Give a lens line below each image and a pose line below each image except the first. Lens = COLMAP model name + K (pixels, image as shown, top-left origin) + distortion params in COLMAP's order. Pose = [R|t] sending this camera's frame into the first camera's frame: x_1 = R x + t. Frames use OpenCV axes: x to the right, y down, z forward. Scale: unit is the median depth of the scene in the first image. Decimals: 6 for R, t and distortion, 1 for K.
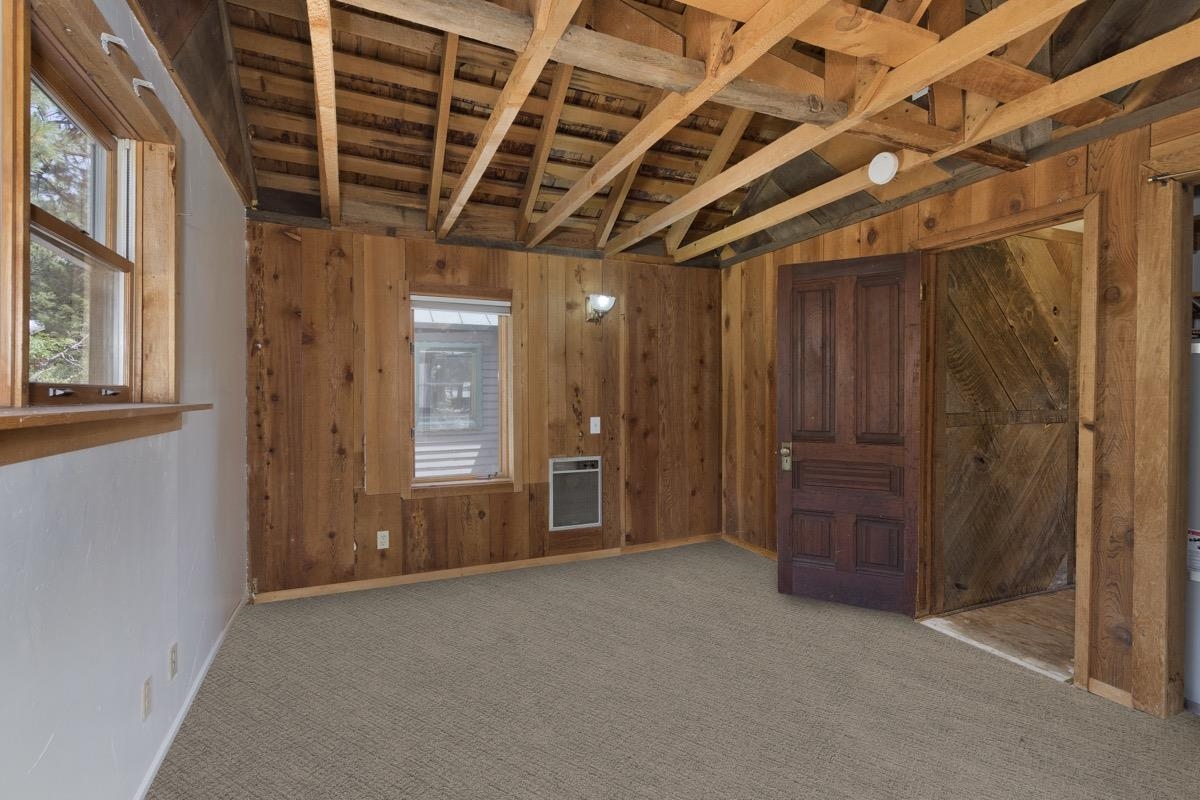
lens RADIAL K [[571.0, 0, 600.0], [0, 571.0, 400.0], [0, 0, 1]] dist [0.000534, -0.000883]
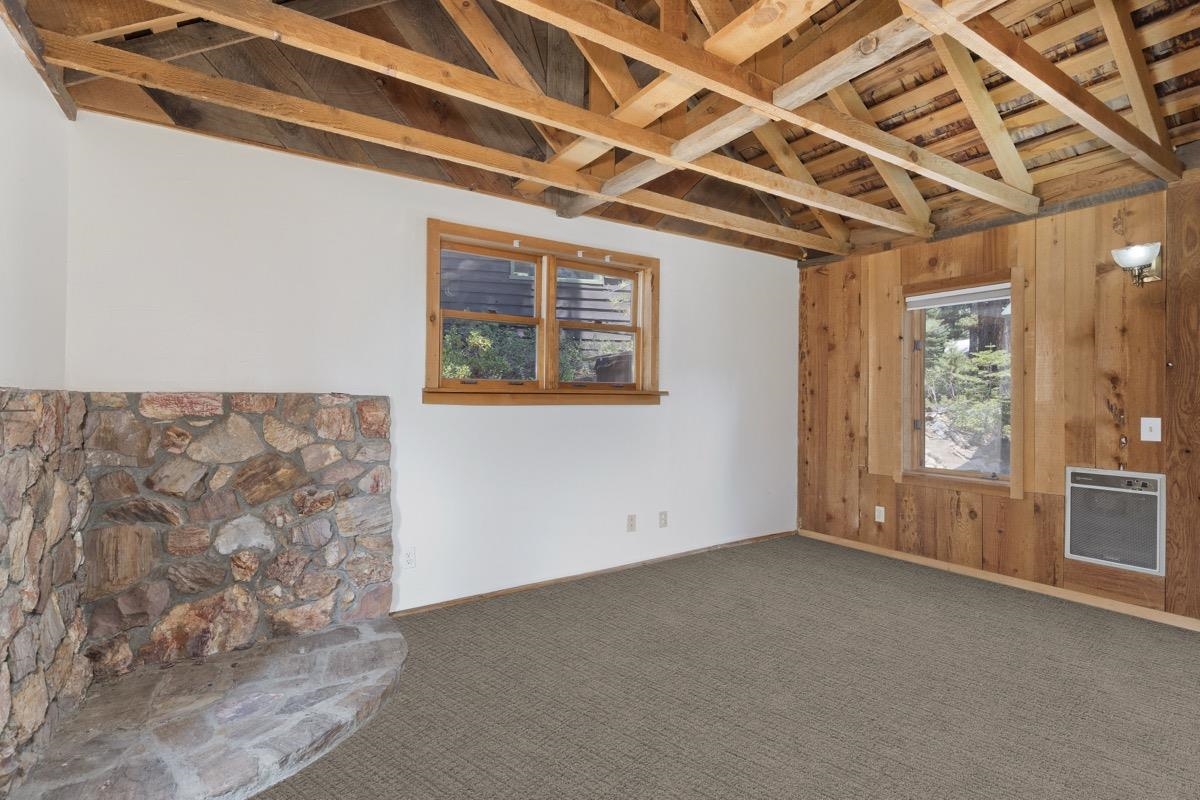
lens RADIAL K [[571.0, 0, 600.0], [0, 571.0, 400.0], [0, 0, 1]] dist [0.000534, -0.000883]
pose [[0.149350, 0.003625, -0.988778, 0.670827], [-0.015024, 0.999886, 0.001397, 0.020169], [0.988670, 0.014647, 0.149387, 0.260273]]
